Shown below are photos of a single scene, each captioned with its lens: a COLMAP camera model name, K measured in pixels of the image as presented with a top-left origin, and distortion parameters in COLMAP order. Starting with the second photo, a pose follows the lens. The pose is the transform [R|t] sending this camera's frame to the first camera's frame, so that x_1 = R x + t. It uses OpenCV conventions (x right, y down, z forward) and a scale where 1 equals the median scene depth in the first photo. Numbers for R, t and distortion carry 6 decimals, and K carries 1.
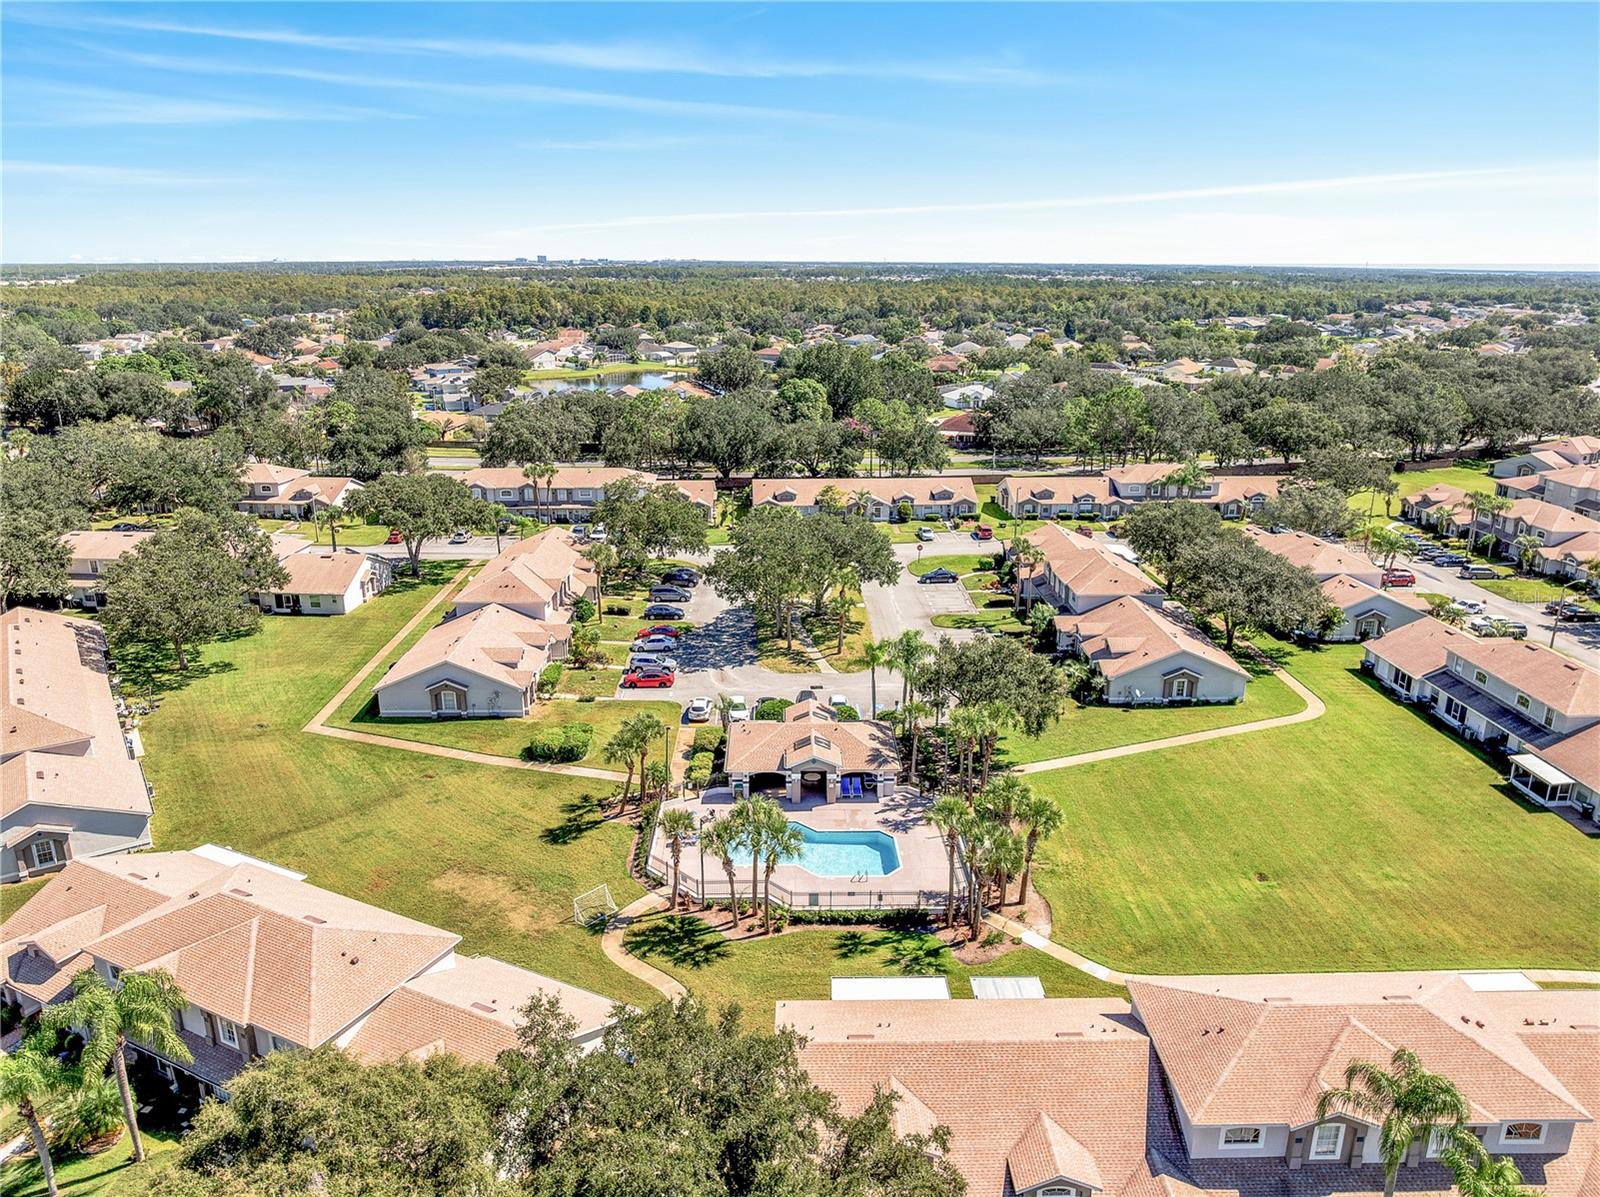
lens RADIAL K [[1142.8, 0, 800.0], [0, 1142.8, 598.5], [0, 0, 1]] dist [-0.036360, 0.009934]
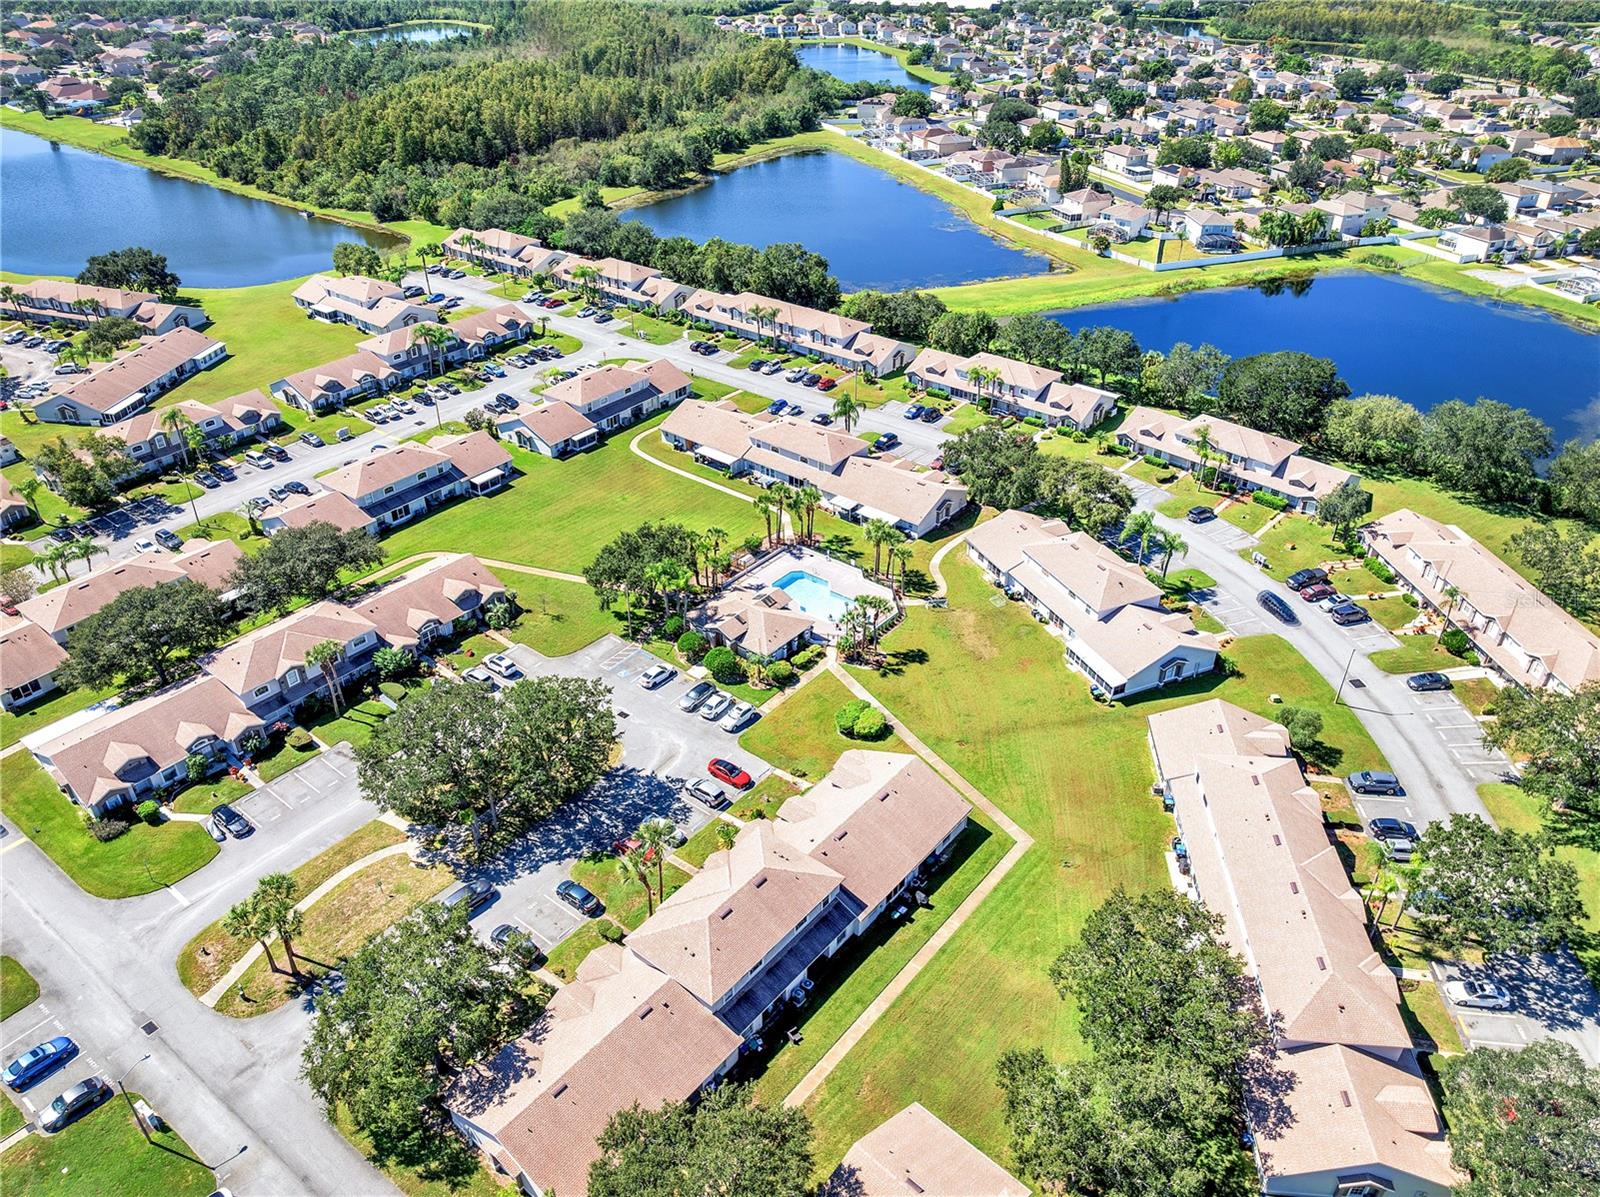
lens RADIAL K [[1142.8, 0, 800.0], [0, 1142.8, 598.5], [0, 0, 1]] dist [-0.036360, 0.009934]
pose [[-0.773207, -0.348128, 0.530055, -0.795375], [0.164960, 0.696658, 0.698181, -0.893151], [-0.612323, 0.627276, -0.481233, 1.580119]]
